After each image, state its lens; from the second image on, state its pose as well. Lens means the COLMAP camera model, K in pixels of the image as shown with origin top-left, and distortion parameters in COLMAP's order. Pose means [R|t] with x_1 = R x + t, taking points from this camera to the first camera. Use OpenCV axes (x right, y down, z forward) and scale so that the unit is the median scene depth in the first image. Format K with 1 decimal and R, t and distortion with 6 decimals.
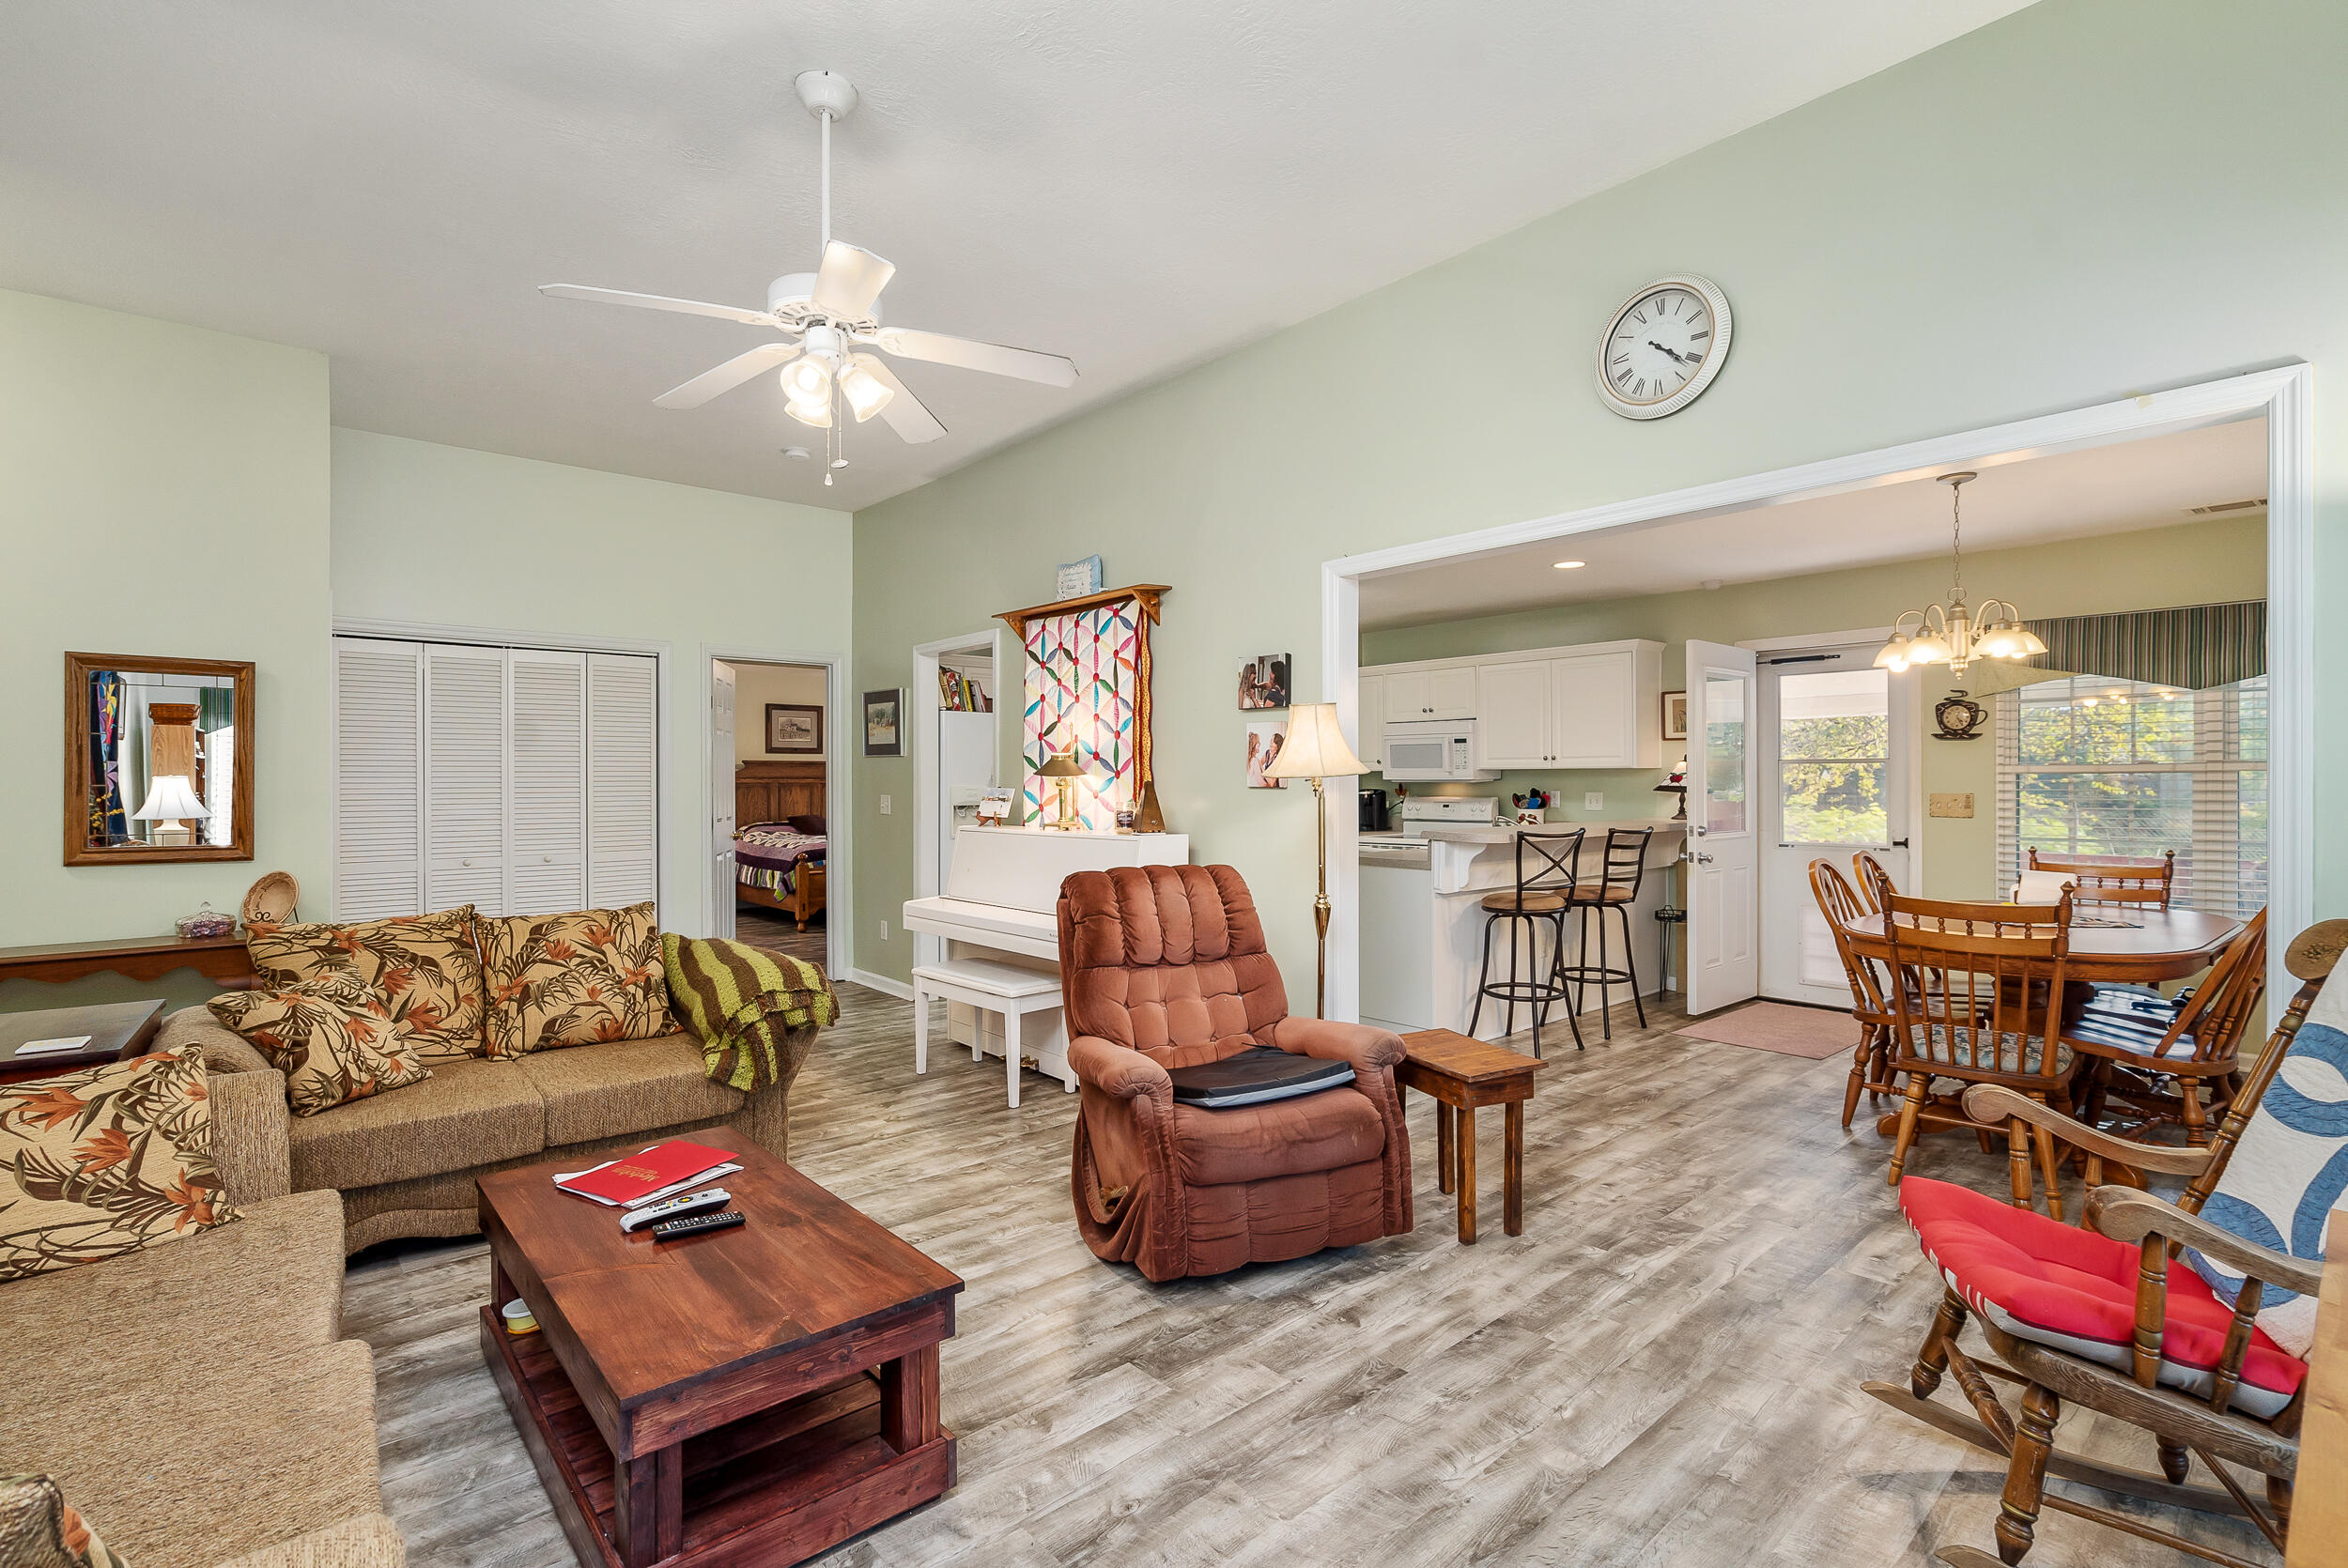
lens RADIAL K [[1092.1, 0, 1157.8], [0, 1092.1, 776.8], [0, 0, 1]] dist [-0.005224, 0.001238]
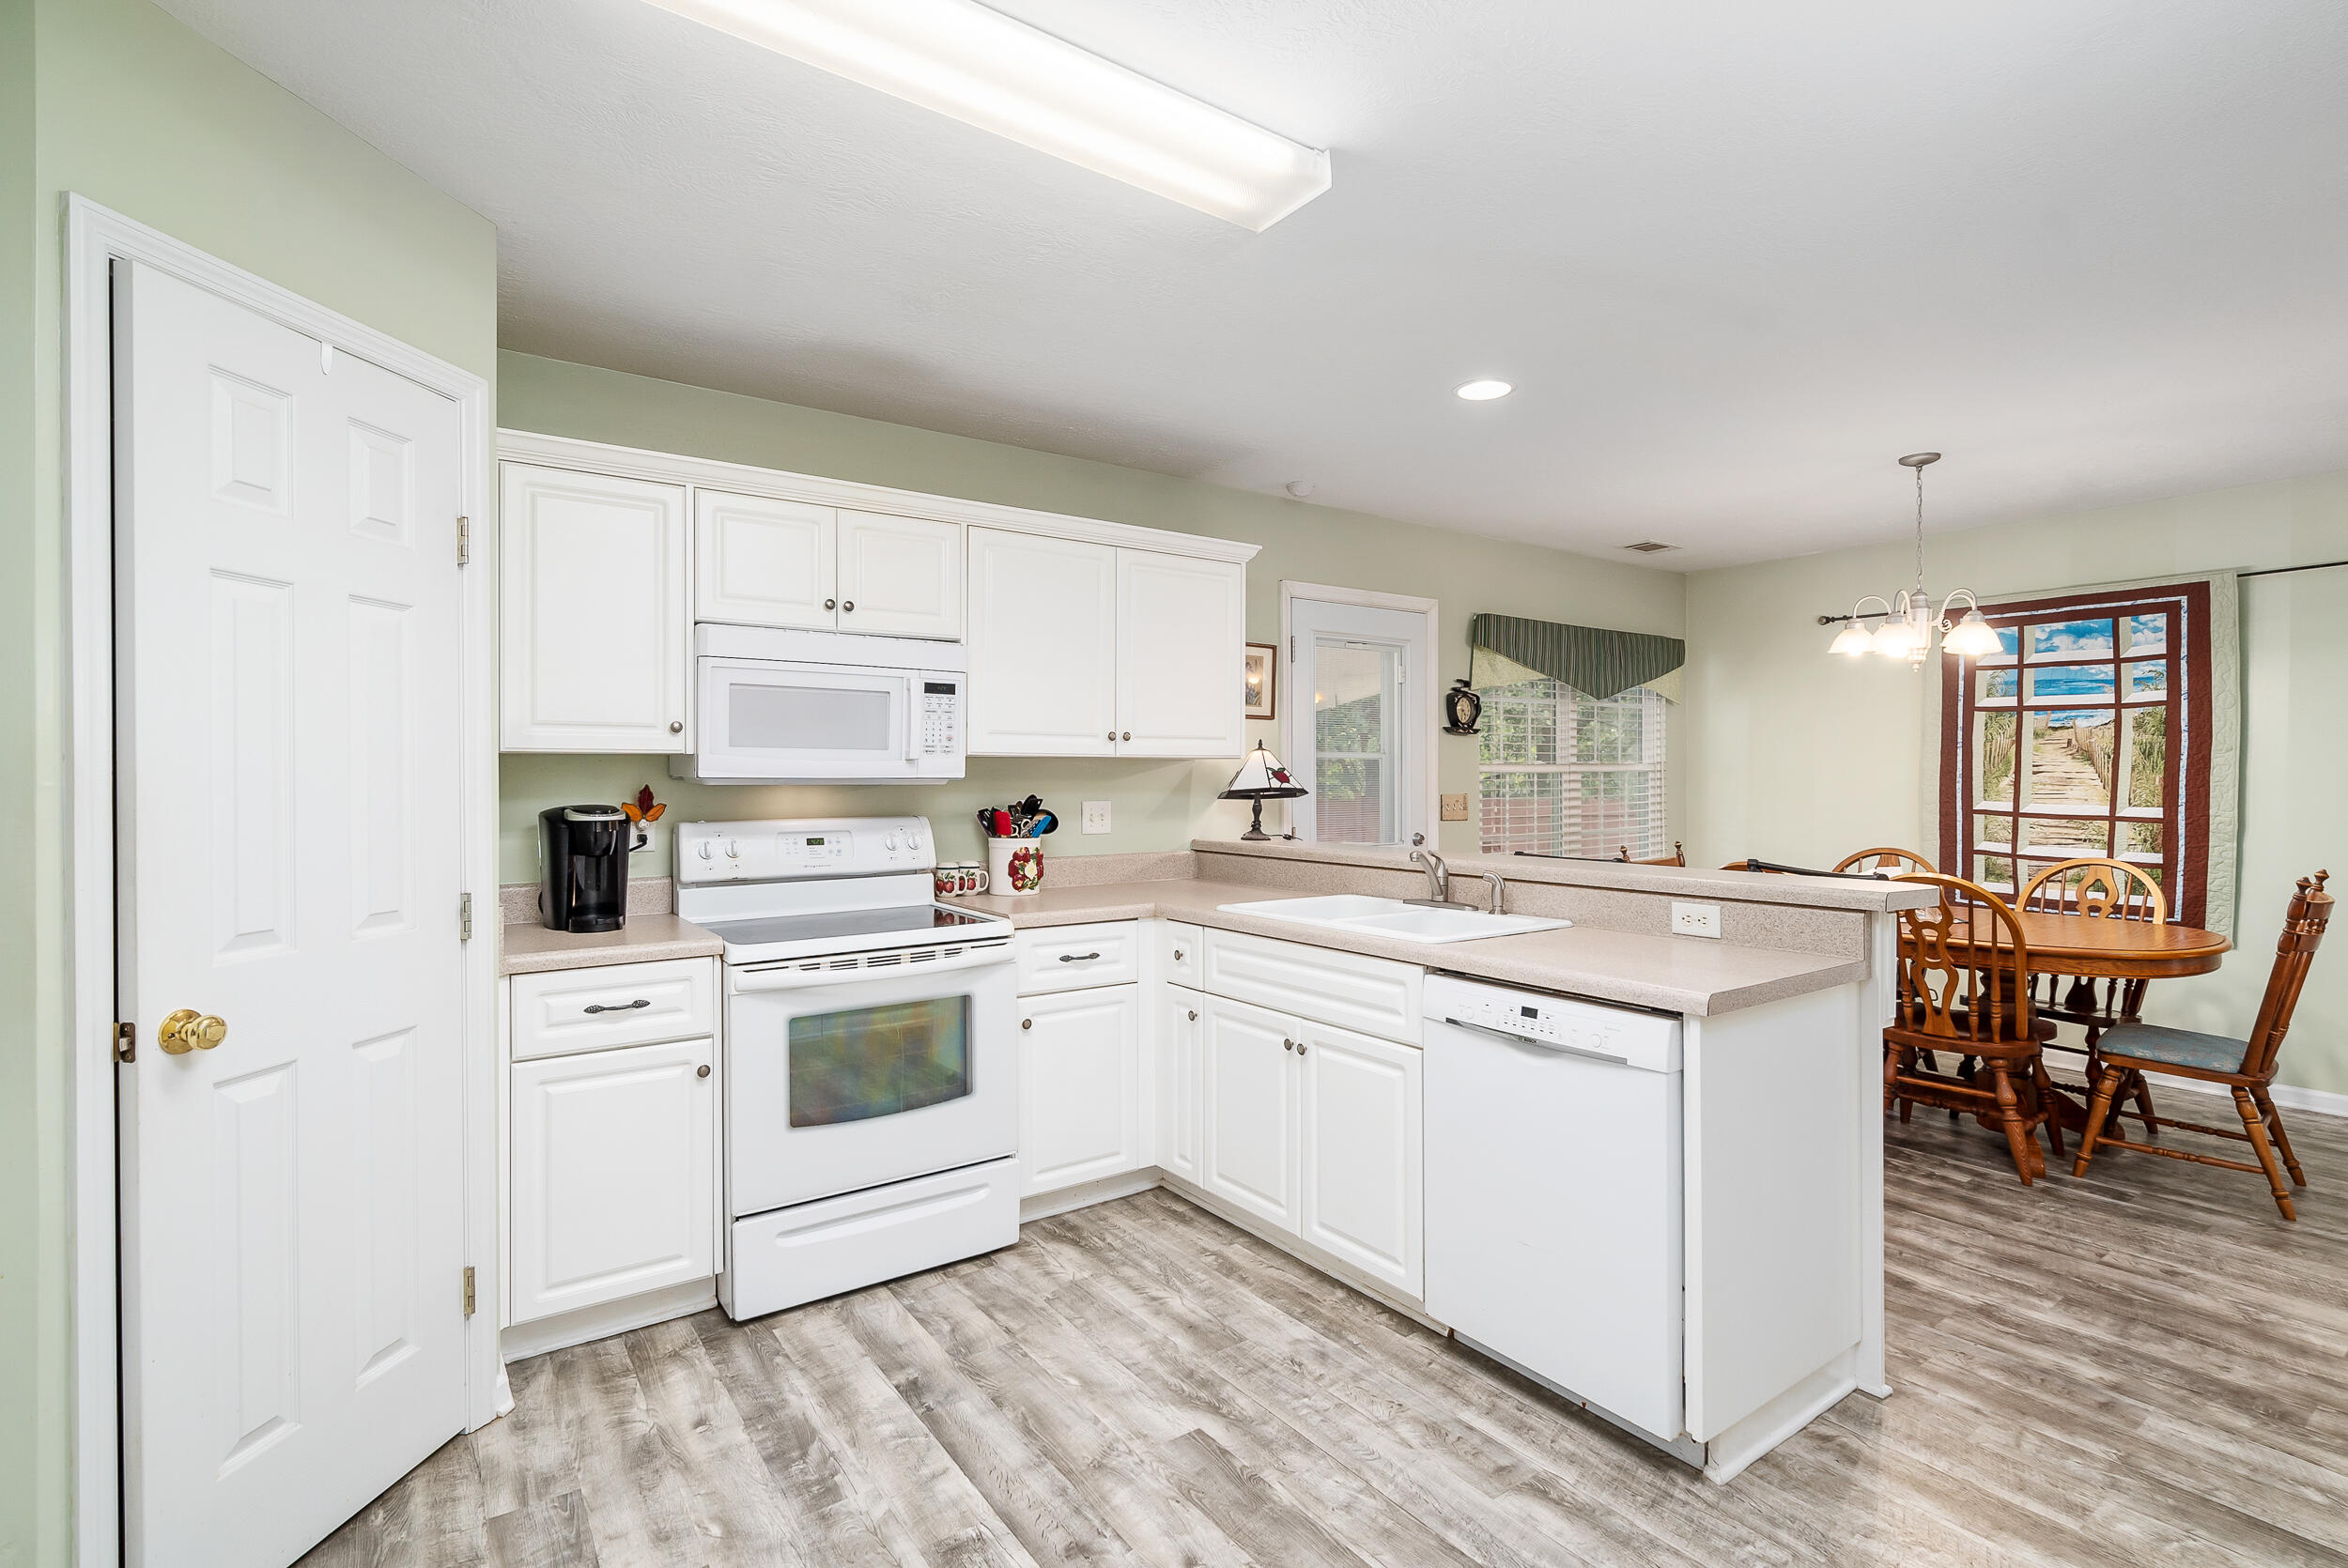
lens RADIAL K [[1092.1, 0, 1139.0], [0, 1092.1, 771.7], [0, 0, 1]] dist [-0.005224, 0.001238]
pose [[0.091251, 0.009834, 0.995779, -0.222375], [-0.000403, 0.999952, -0.009839, 0.006675], [-0.995828, 0.000497, 0.091250, 1.301846]]
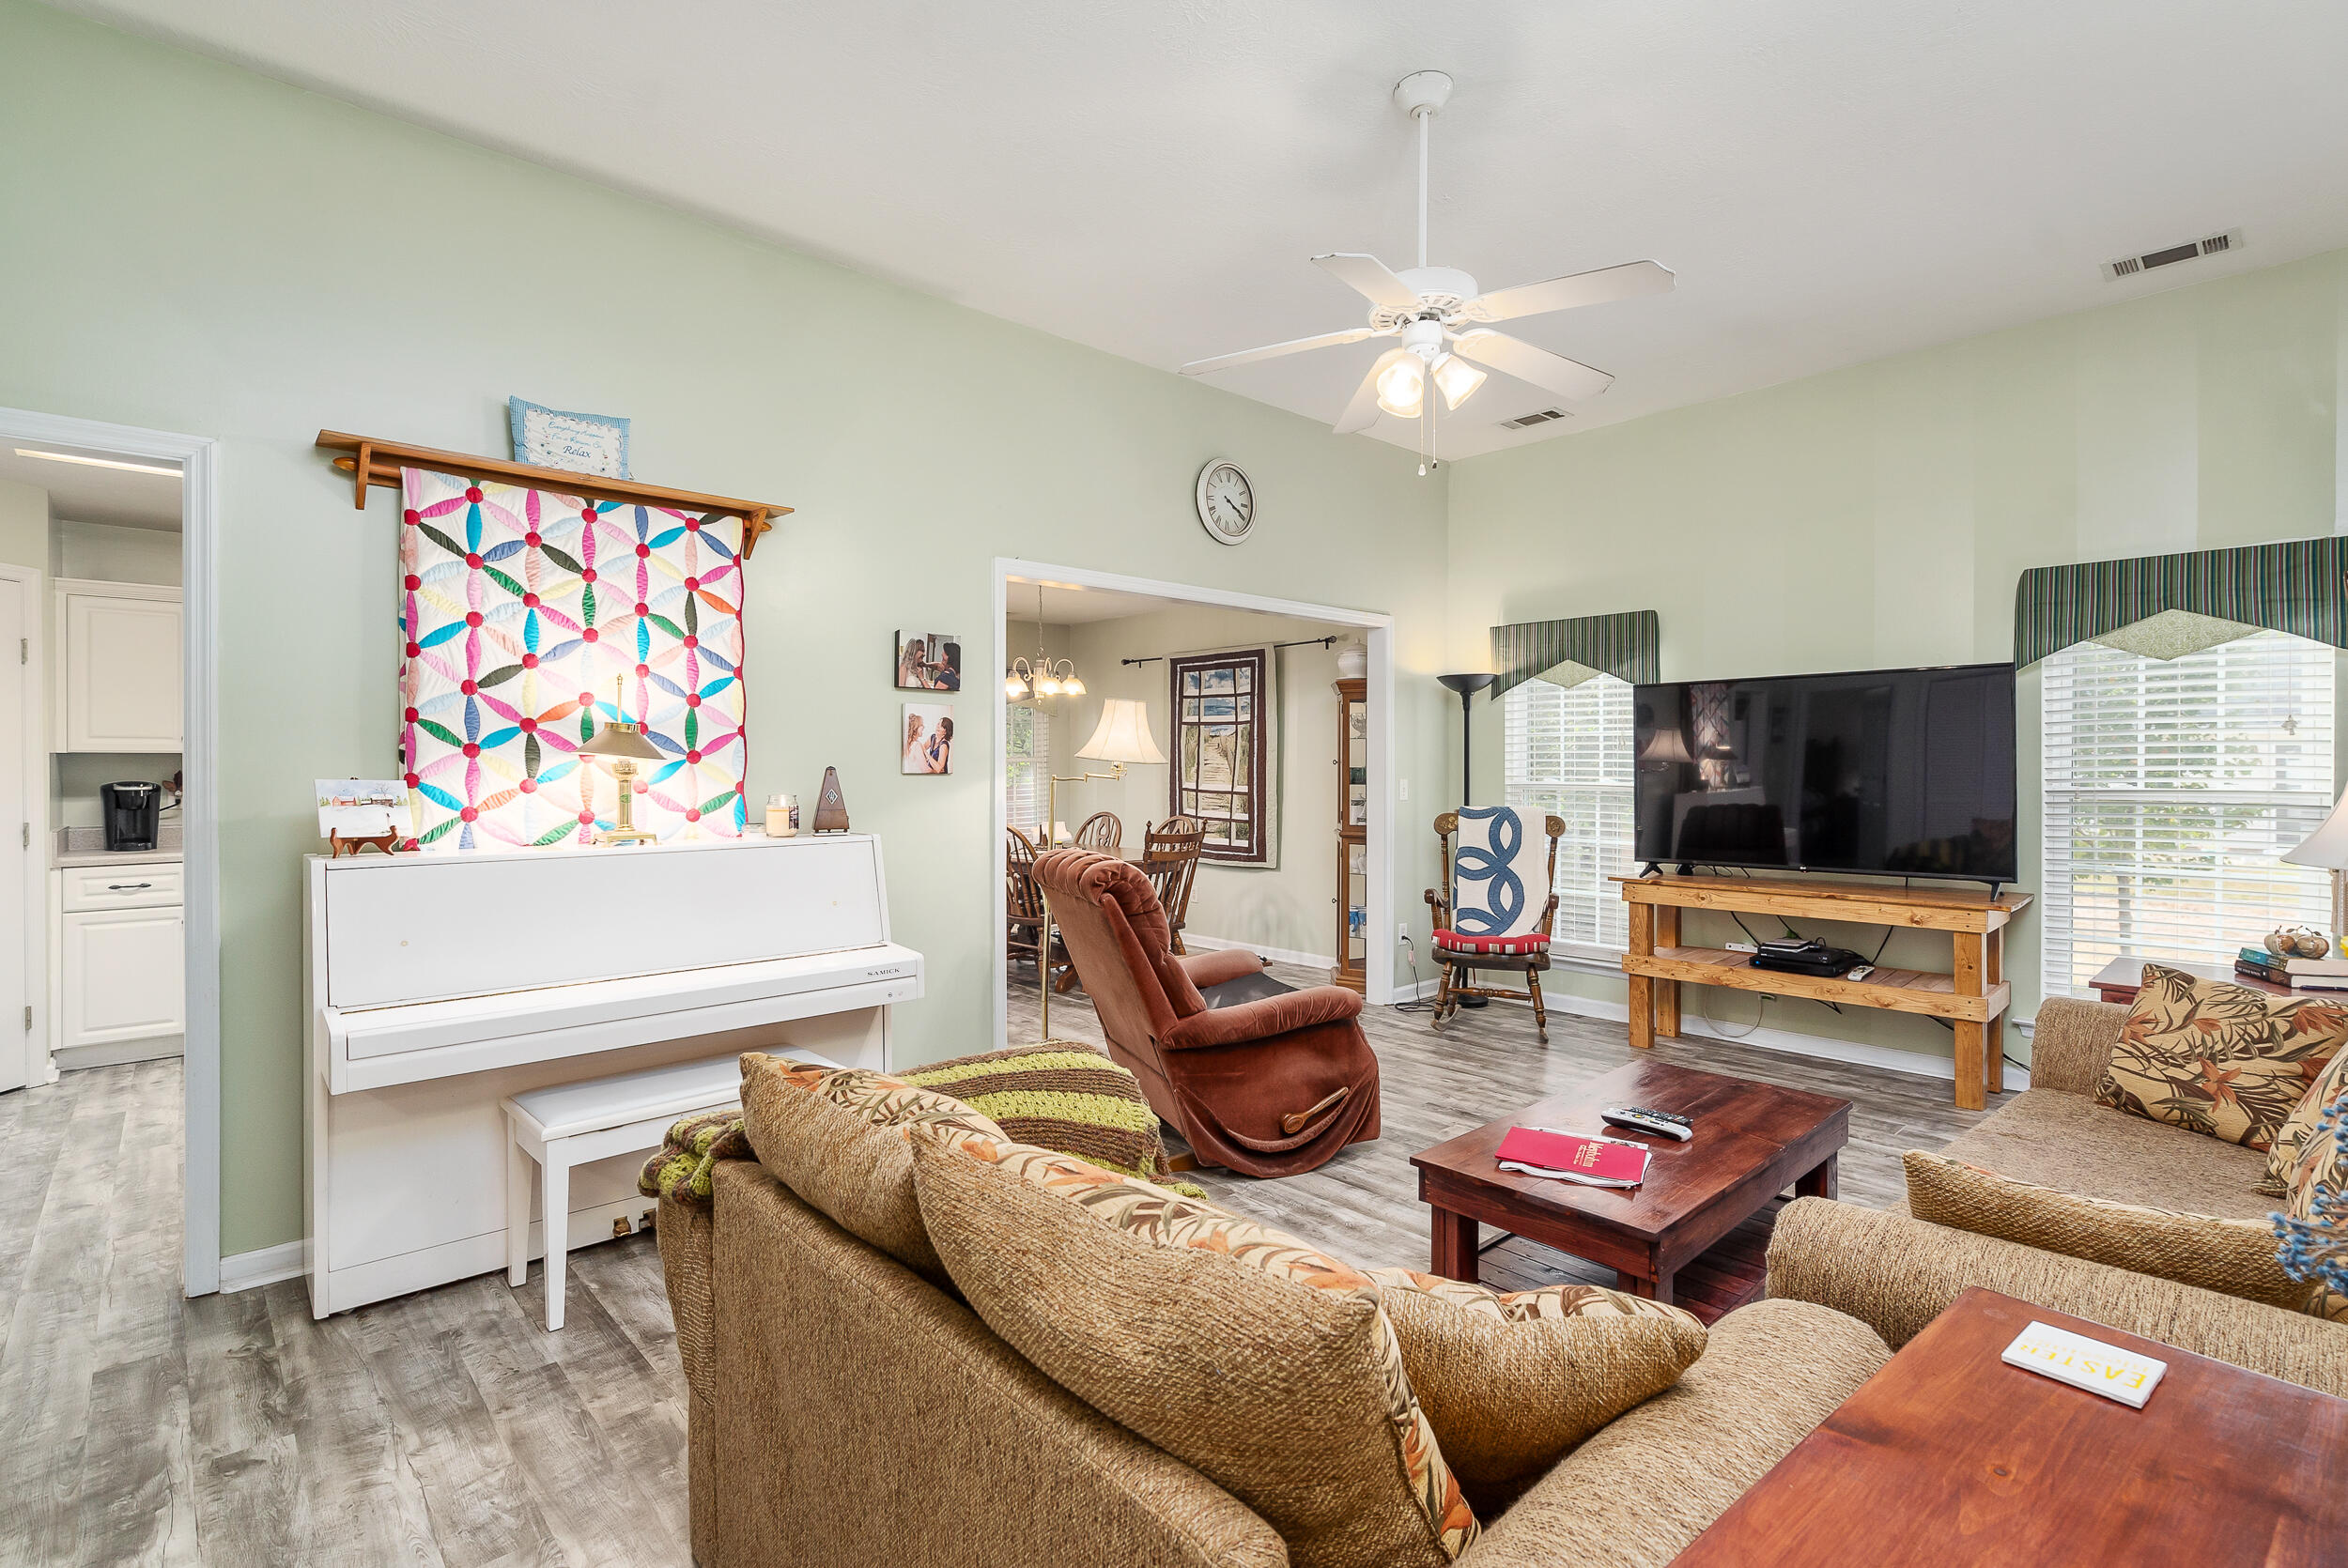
lens RADIAL K [[1092.1, 0, 1149.5], [0, 1092.1, 774.1], [0, 0, 1]] dist [-0.005224, 0.001238]
pose [[-0.022534, -0.004733, 0.999735, -0.722306], [-0.002597, 0.999986, 0.004676, 0.004434], [-0.999743, -0.002491, -0.022546, 0.708668]]
